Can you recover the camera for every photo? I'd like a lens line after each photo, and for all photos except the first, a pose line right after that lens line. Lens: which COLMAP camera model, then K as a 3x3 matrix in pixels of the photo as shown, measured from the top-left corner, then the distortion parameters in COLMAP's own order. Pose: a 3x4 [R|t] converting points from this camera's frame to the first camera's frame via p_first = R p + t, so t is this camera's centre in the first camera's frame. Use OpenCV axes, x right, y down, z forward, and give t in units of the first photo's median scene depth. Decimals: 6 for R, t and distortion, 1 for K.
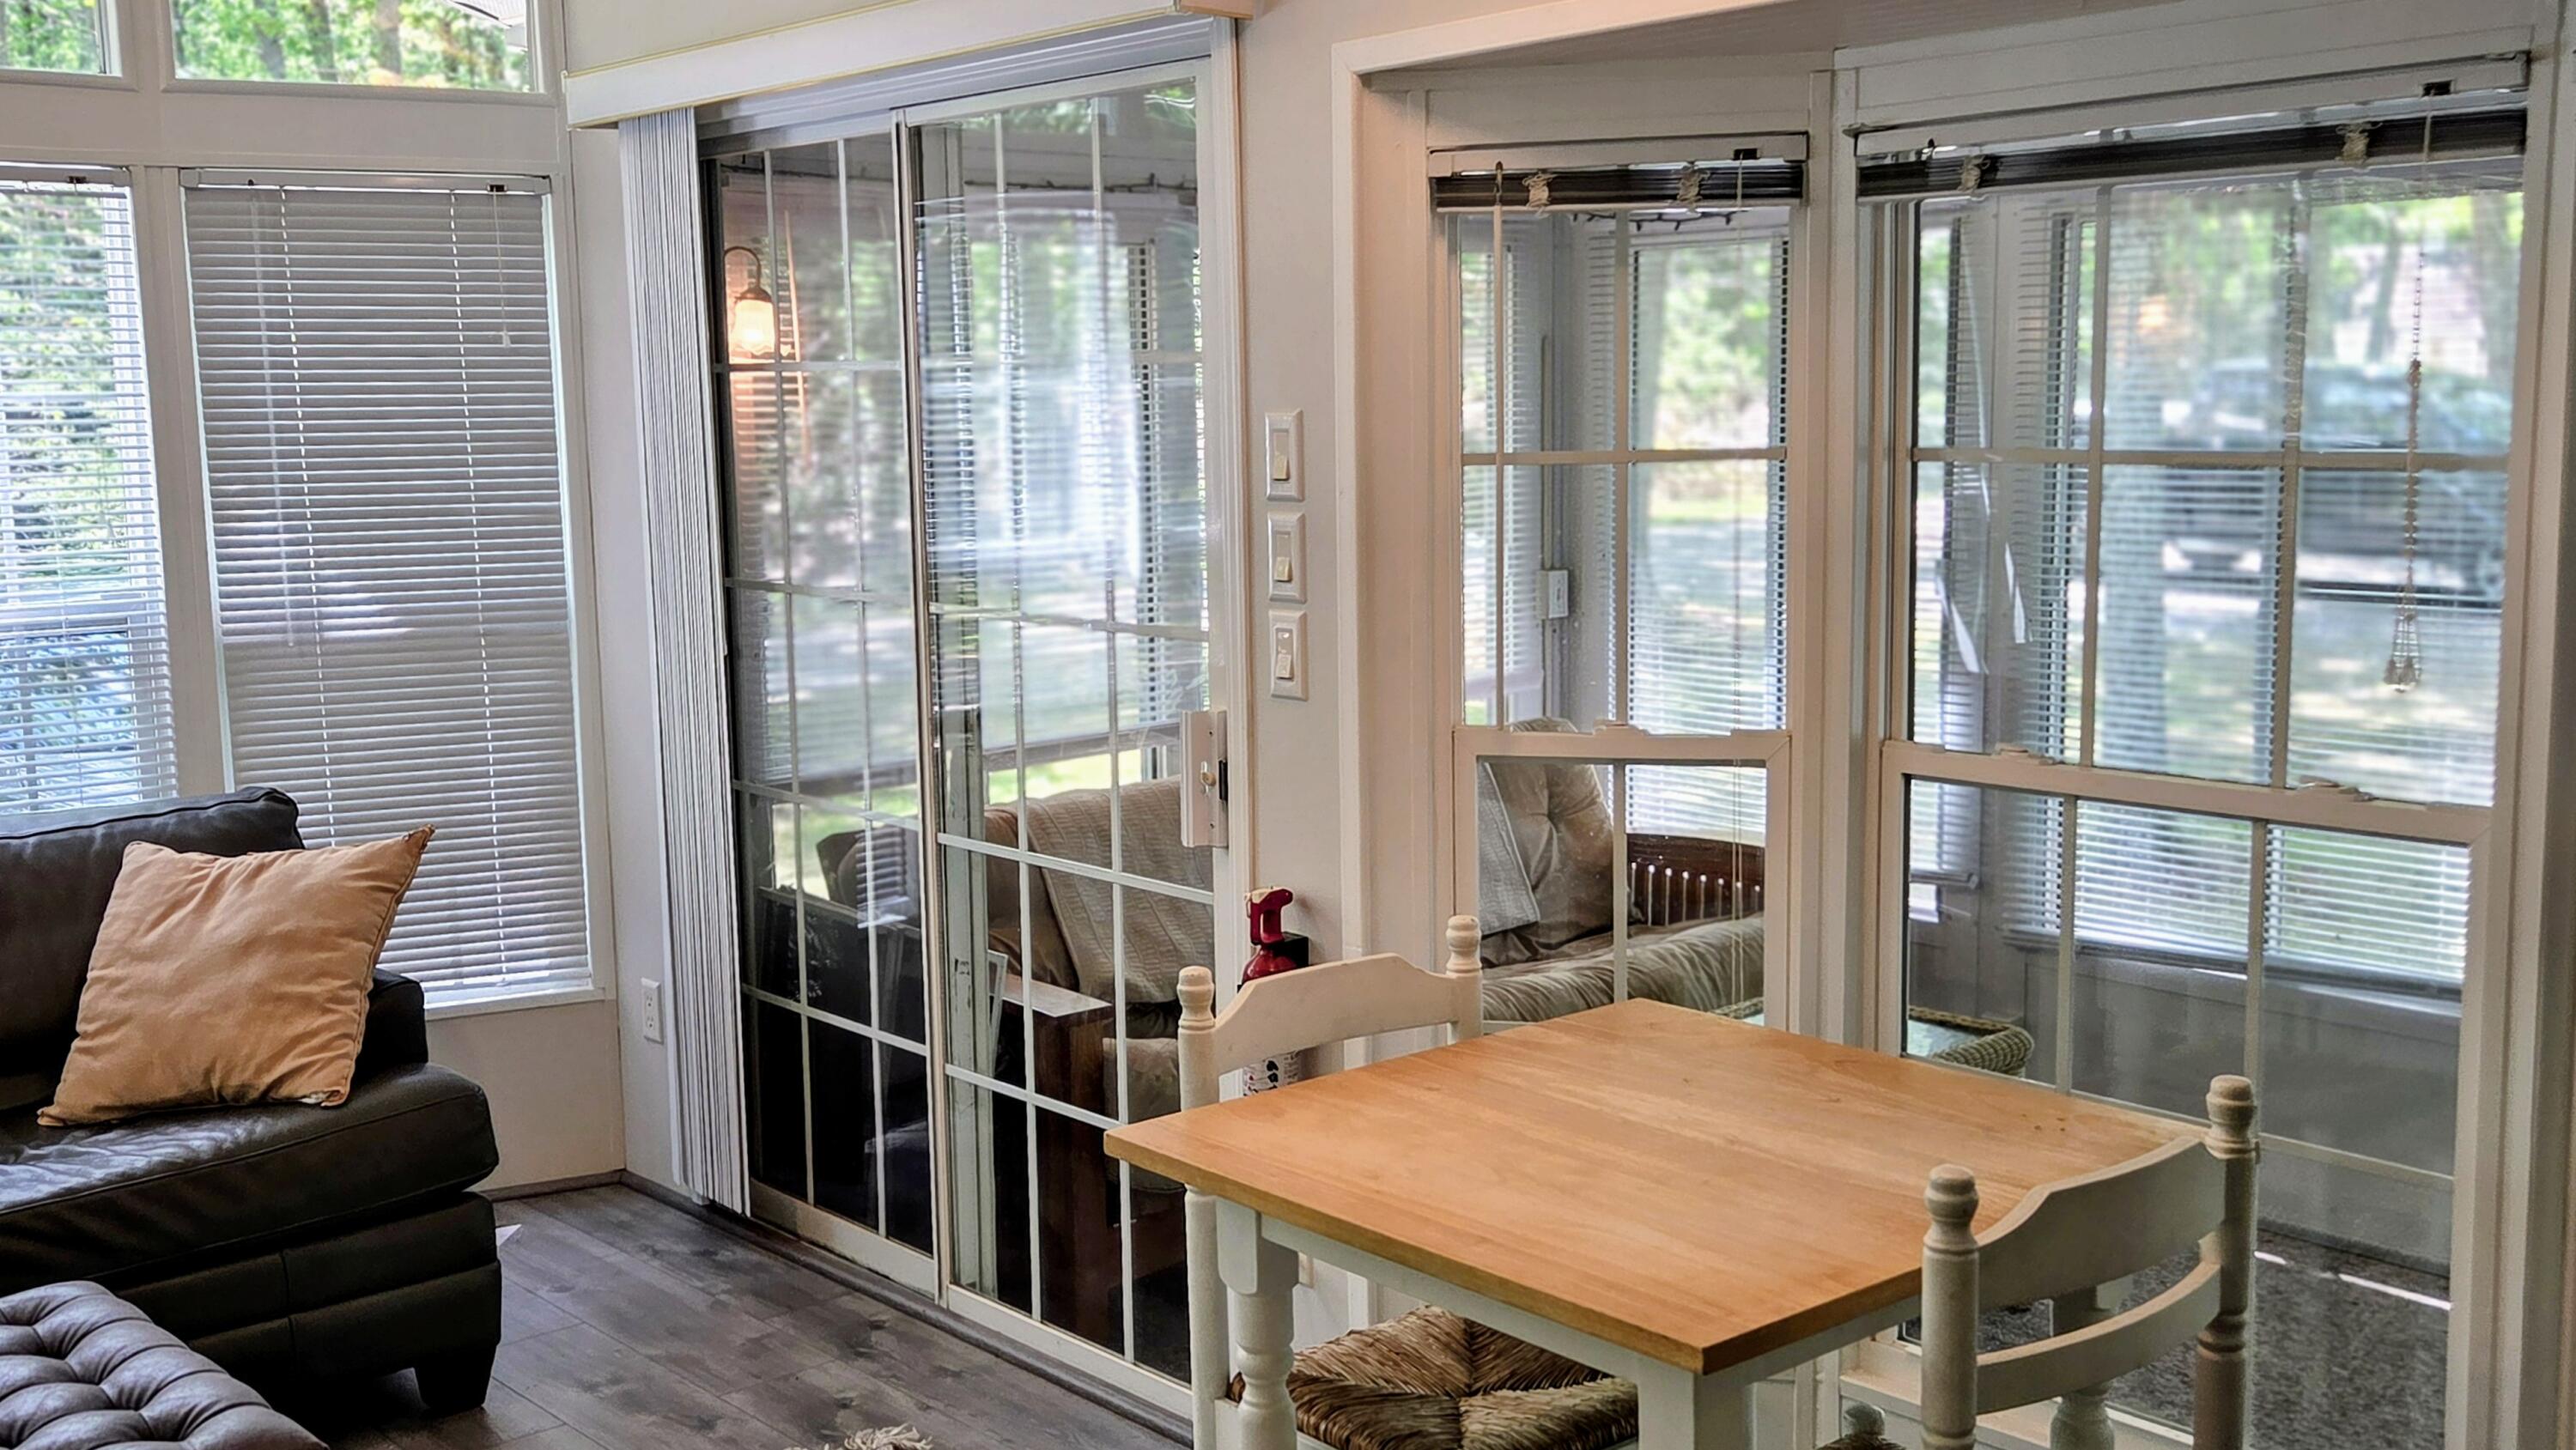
lens RADIAL K [[2523.3, 0, 1123.4], [0, 2523.3, 708.2], [0, 0, 1]] dist [0.090922, -0.022818]
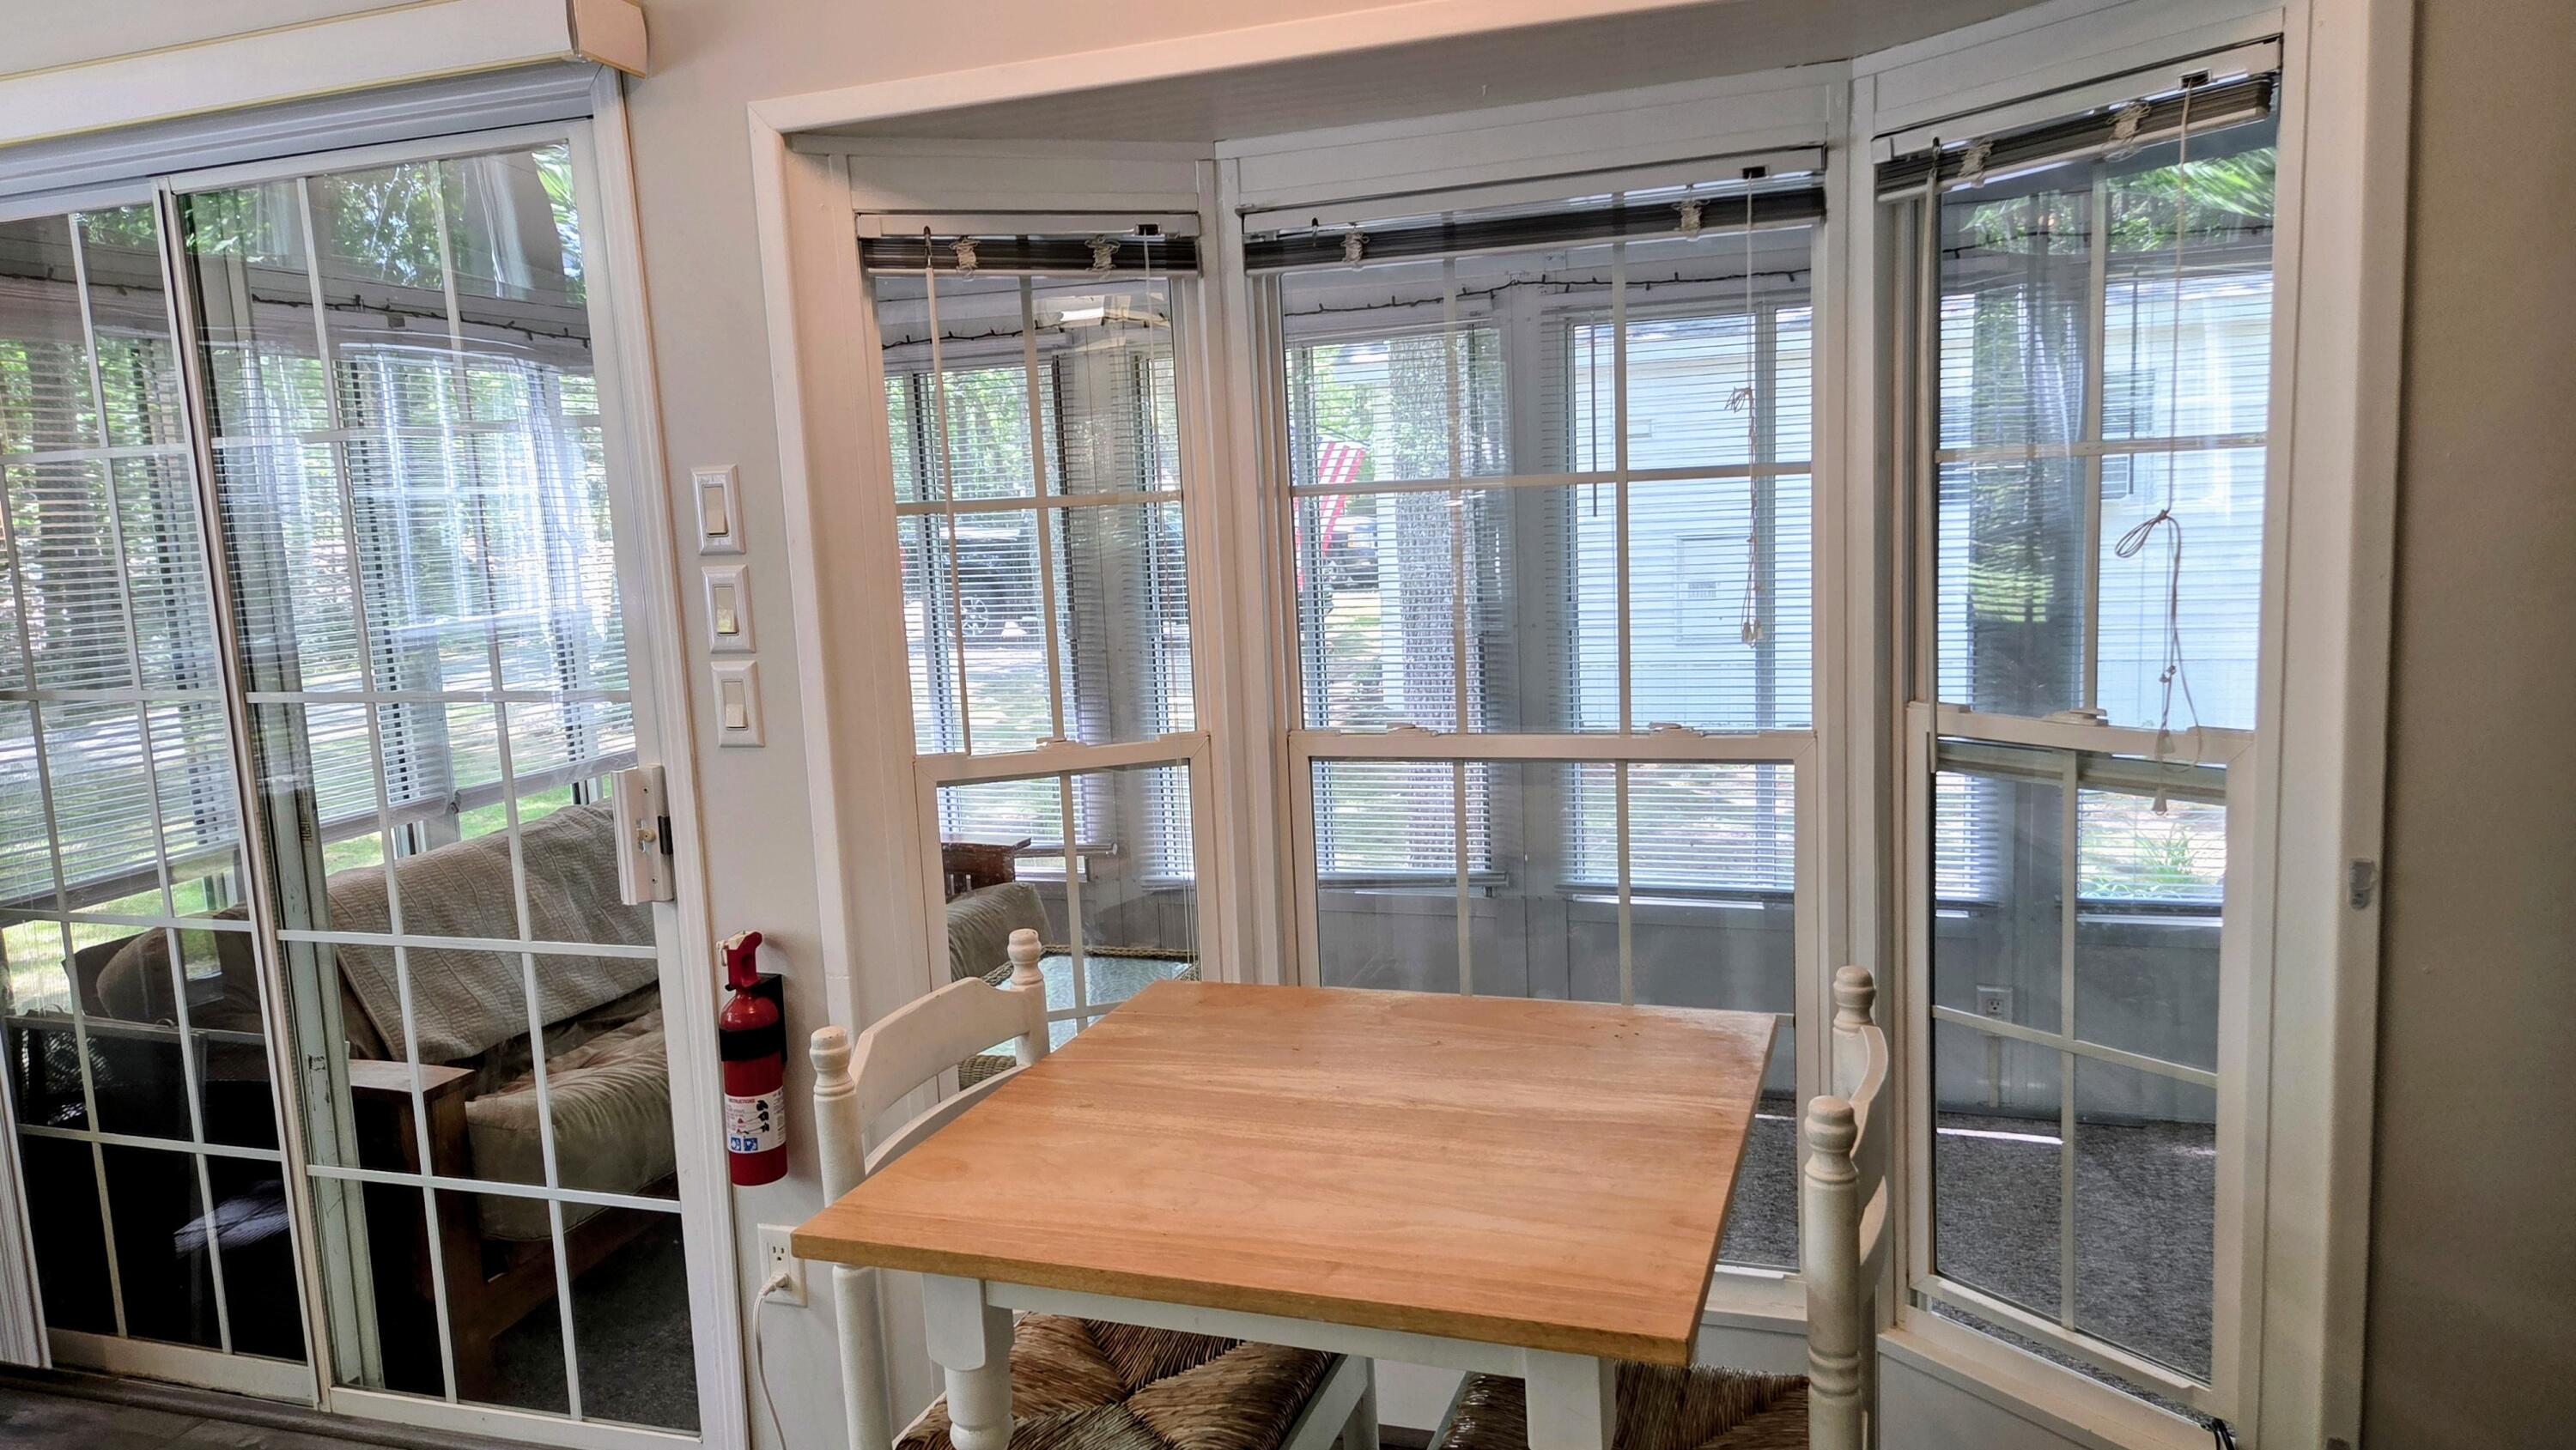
lens RADIAL K [[1793.5, 0, 1281.4], [0, 1793.5, 719.0], [0, 0, 1]] dist [0.077416, -0.064187]
pose [[0.854108, -0.088065, 0.512585, -0.094994], [0.096381, 0.995290, 0.010397, -0.001296], [-0.511087, 0.040523, 0.858573, 0.196499]]
